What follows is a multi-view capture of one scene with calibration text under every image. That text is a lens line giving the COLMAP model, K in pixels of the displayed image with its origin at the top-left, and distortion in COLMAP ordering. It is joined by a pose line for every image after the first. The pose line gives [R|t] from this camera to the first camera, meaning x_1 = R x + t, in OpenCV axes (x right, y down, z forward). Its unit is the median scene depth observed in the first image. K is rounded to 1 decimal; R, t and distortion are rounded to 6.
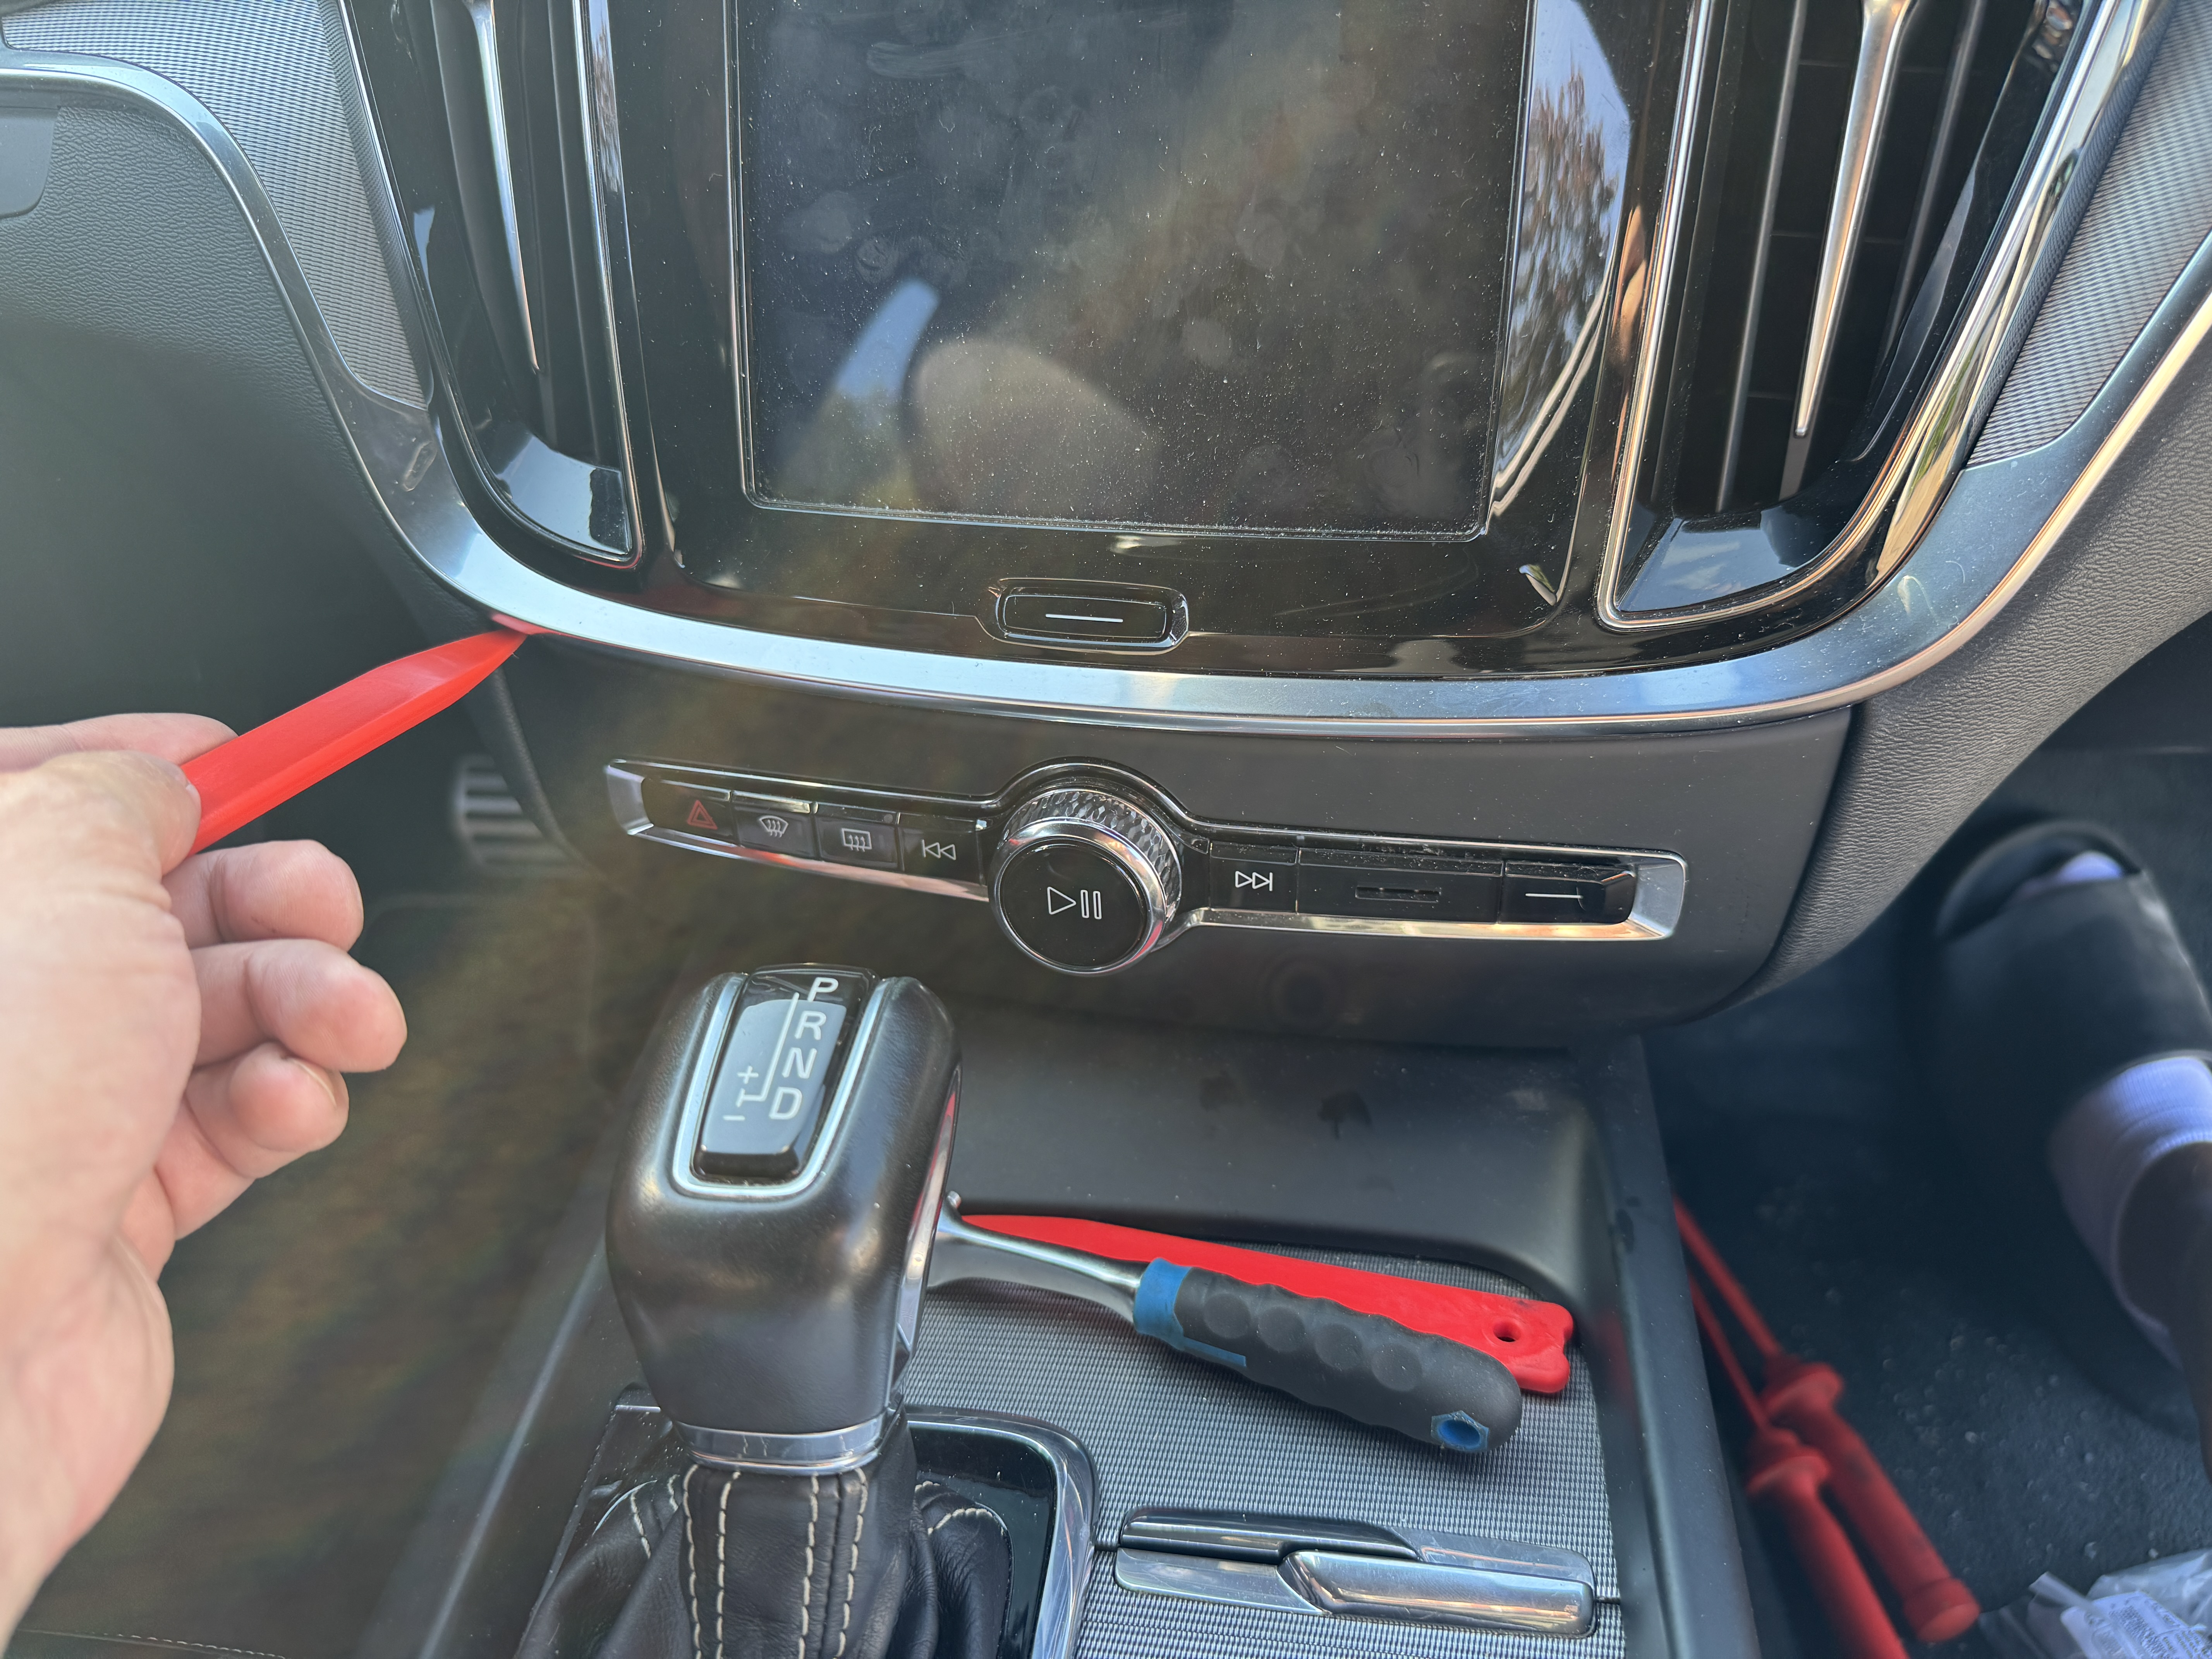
lens RADIAL K [[1598.9, 0, 1115.0], [0, 1598.9, 836.9], [0, 0, 1]] dist [-0.003662, -0.011834]
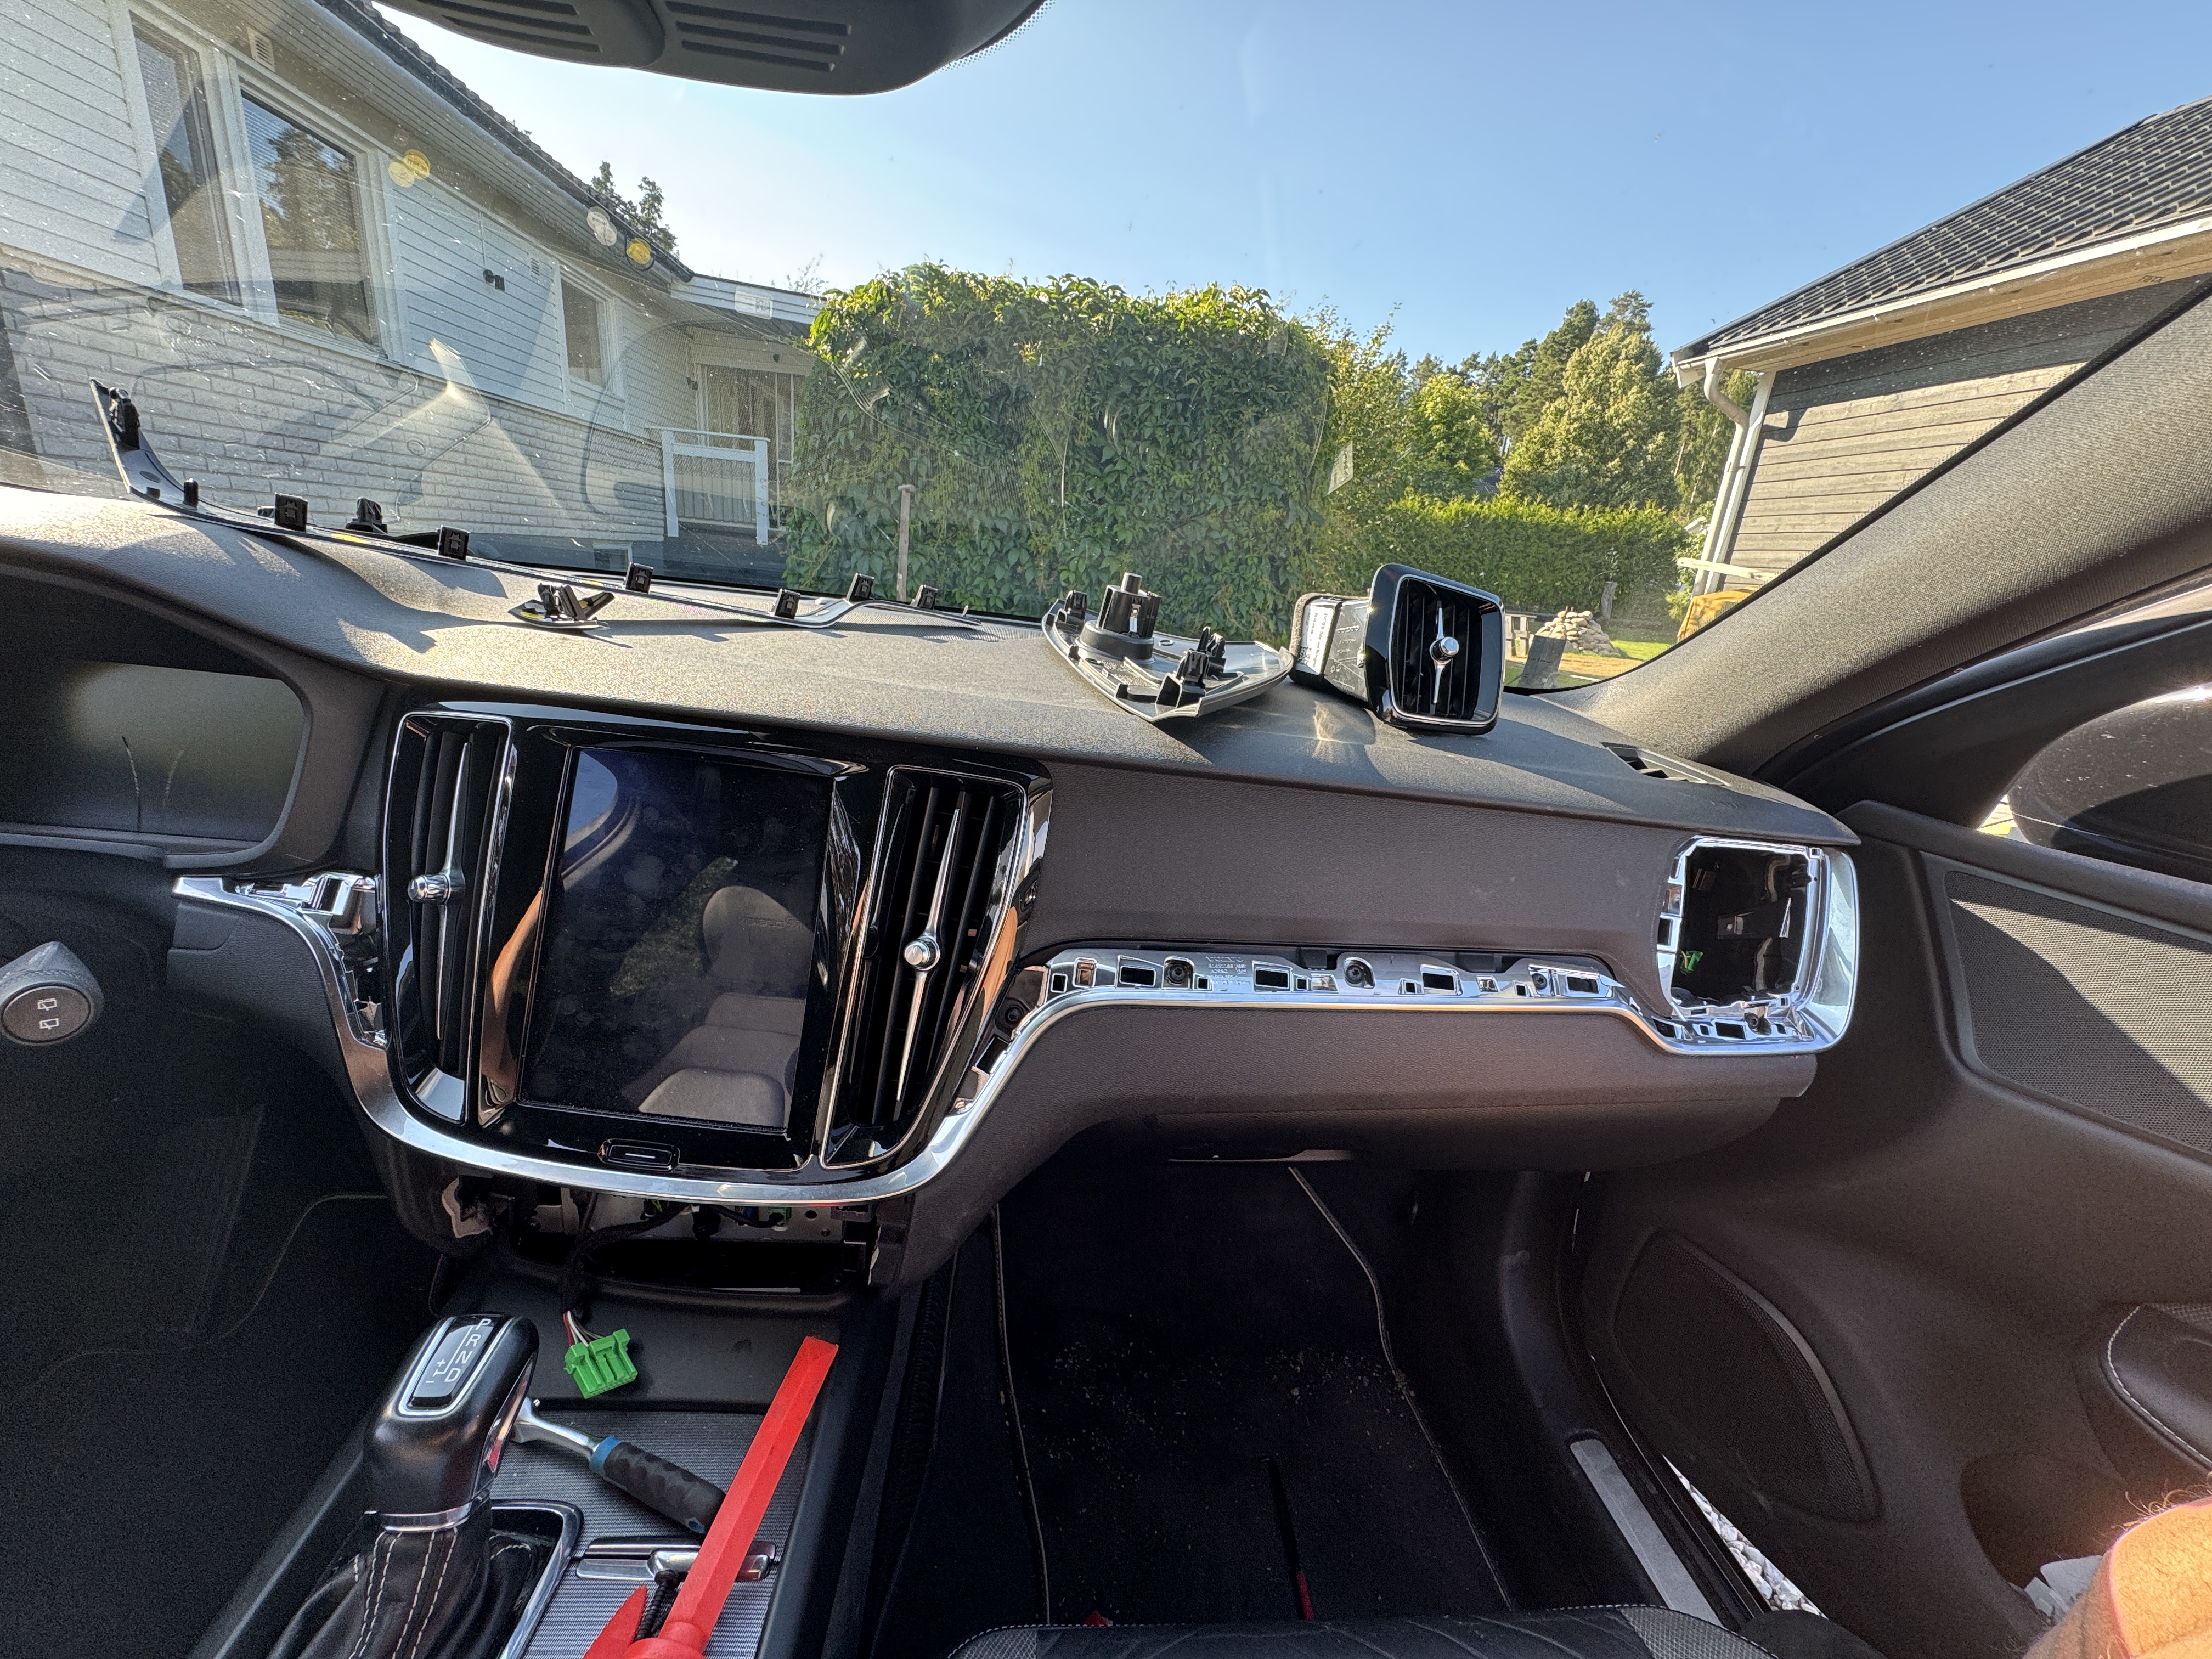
lens RADIAL K [[877.7, 0, 1109.7], [0, 877.7, 822.9], [0, 0, 1]] dist [-0.001670, 0.001153]
pose [[0.968113, 0.092270, 0.232904, 0.417083], [-0.019451, 0.954578, -0.297325, -0.290791], [-0.249759, 0.283314, 0.925934, -0.892328]]
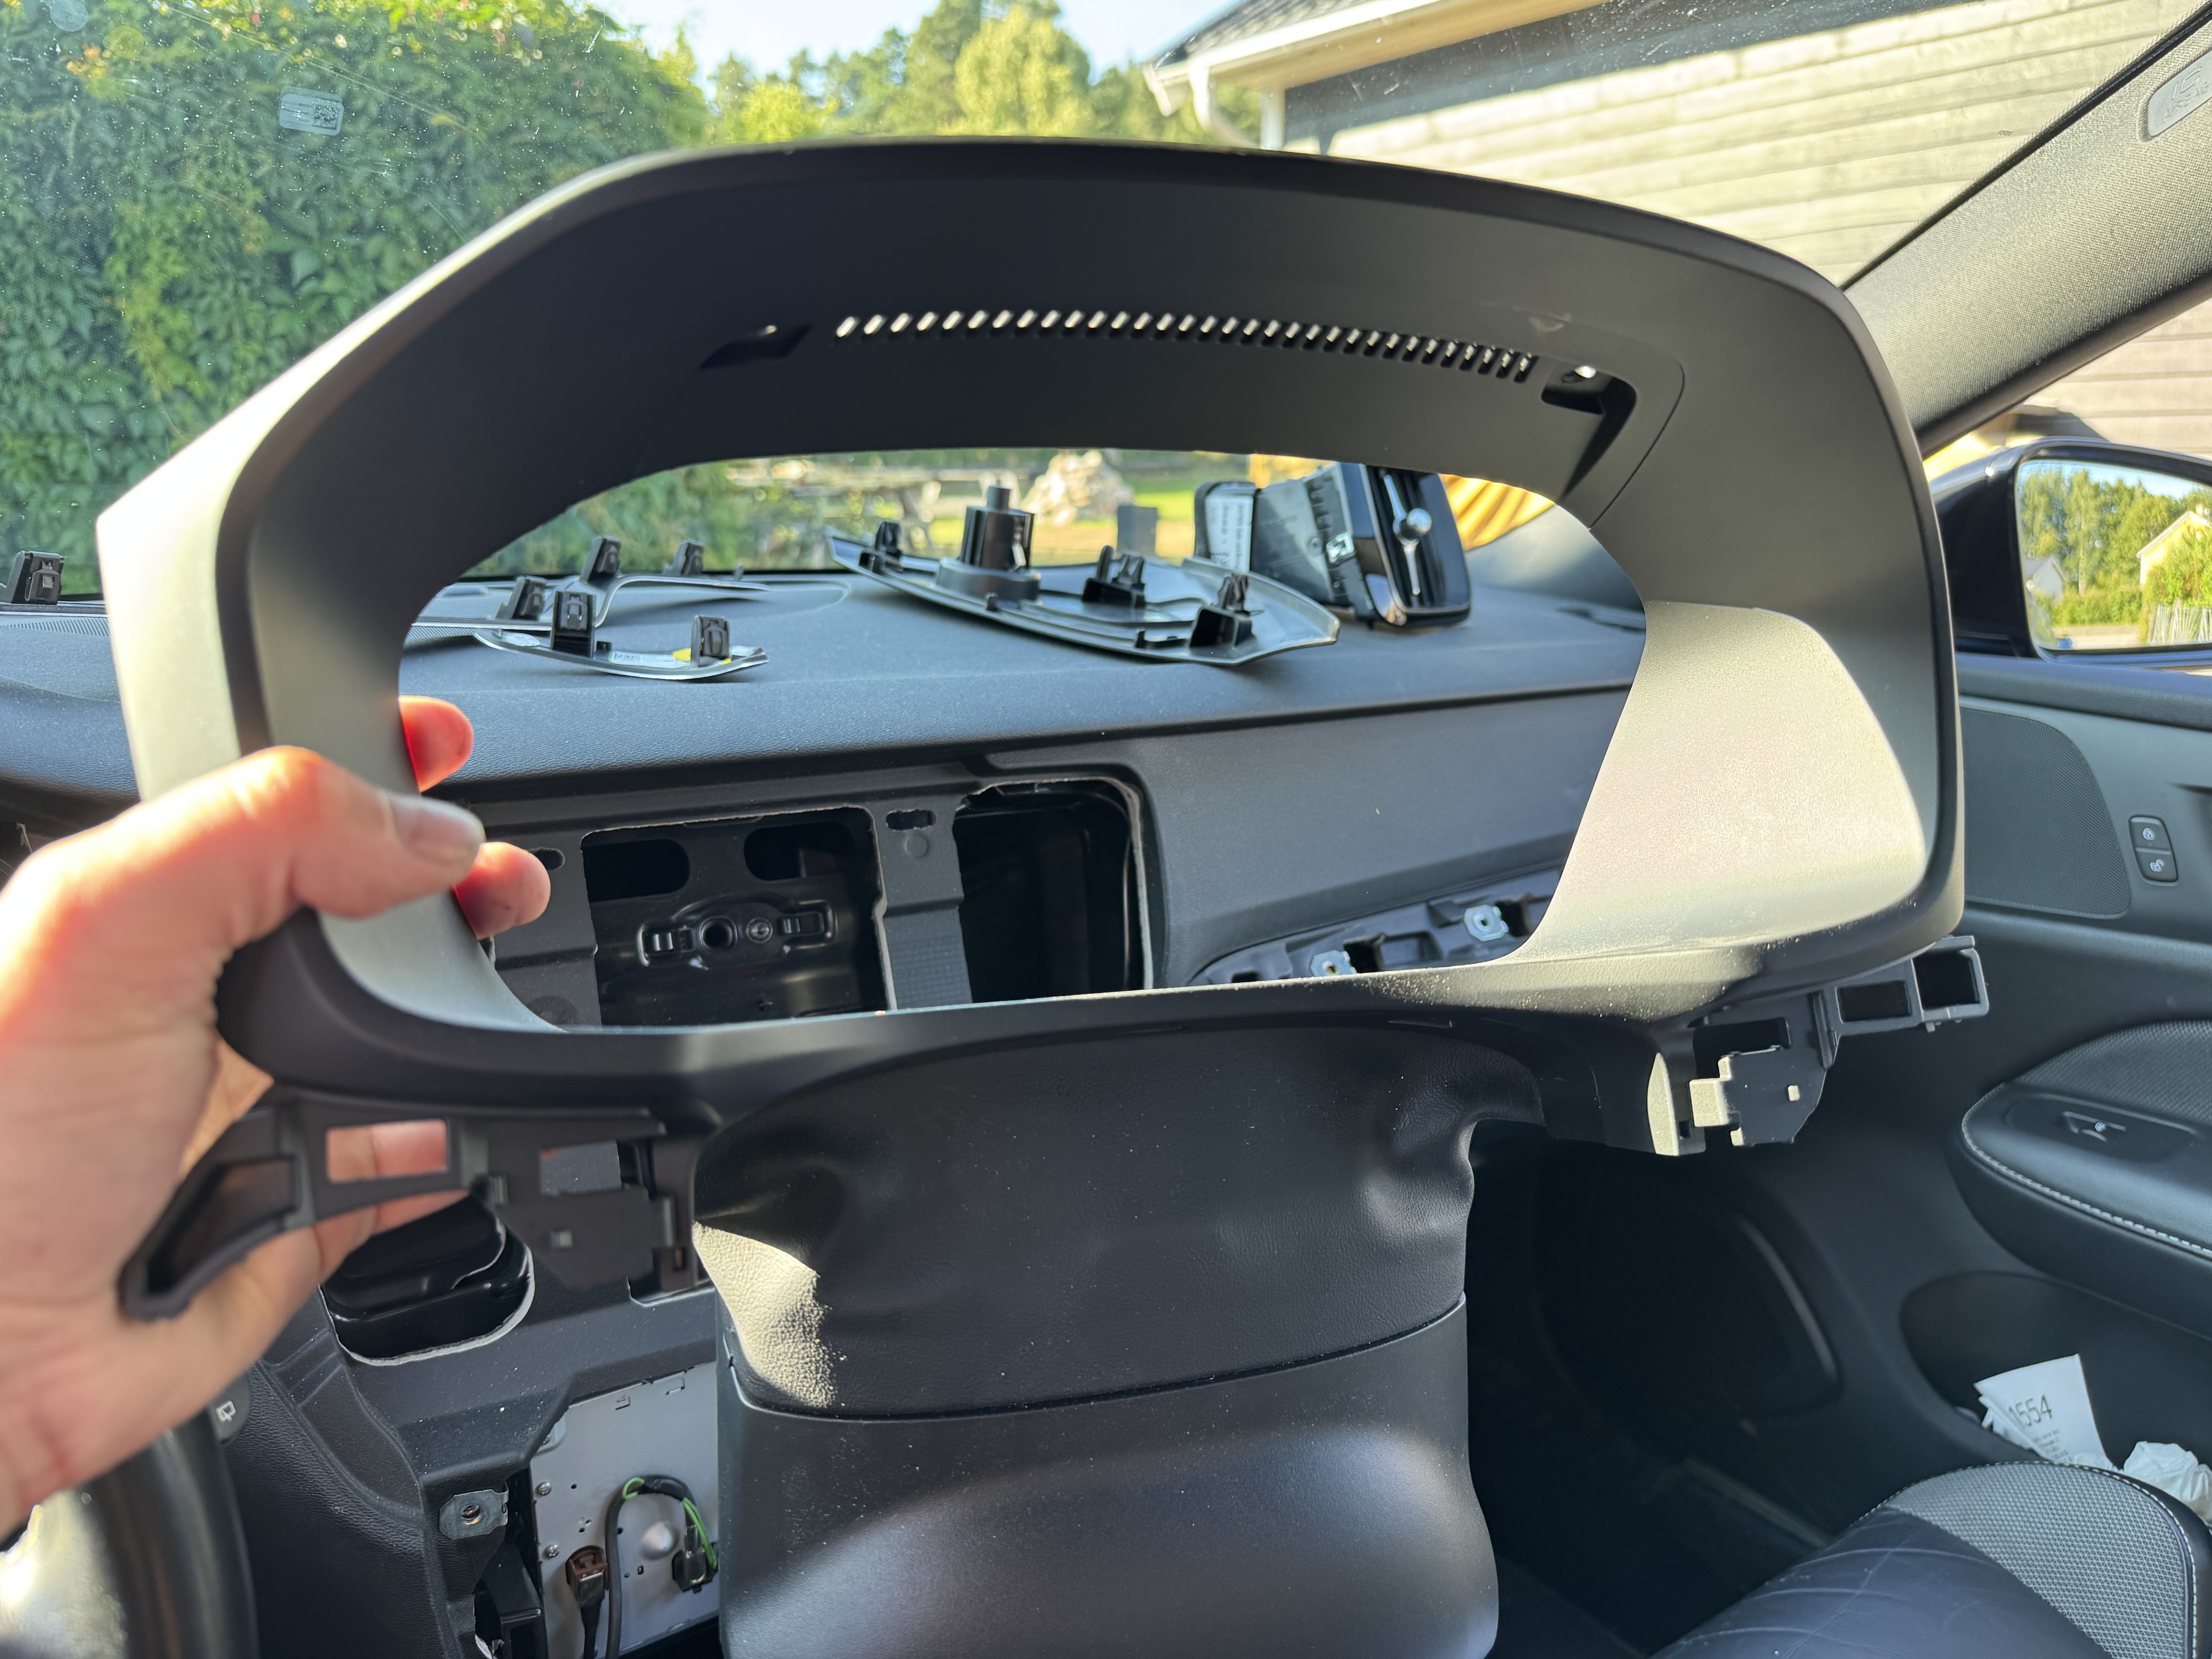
lens RADIAL K [[1598.9, 0, 1100.2], [0, 1598.9, 850.5], [0, 0, 1]] dist [-0.003662, -0.011834]
pose [[0.754461, -0.108119, 0.647378, -1.091230], [0.337839, 0.909613, -0.241805, -0.197703], [-0.562719, 0.401142, 0.722795, -0.923423]]
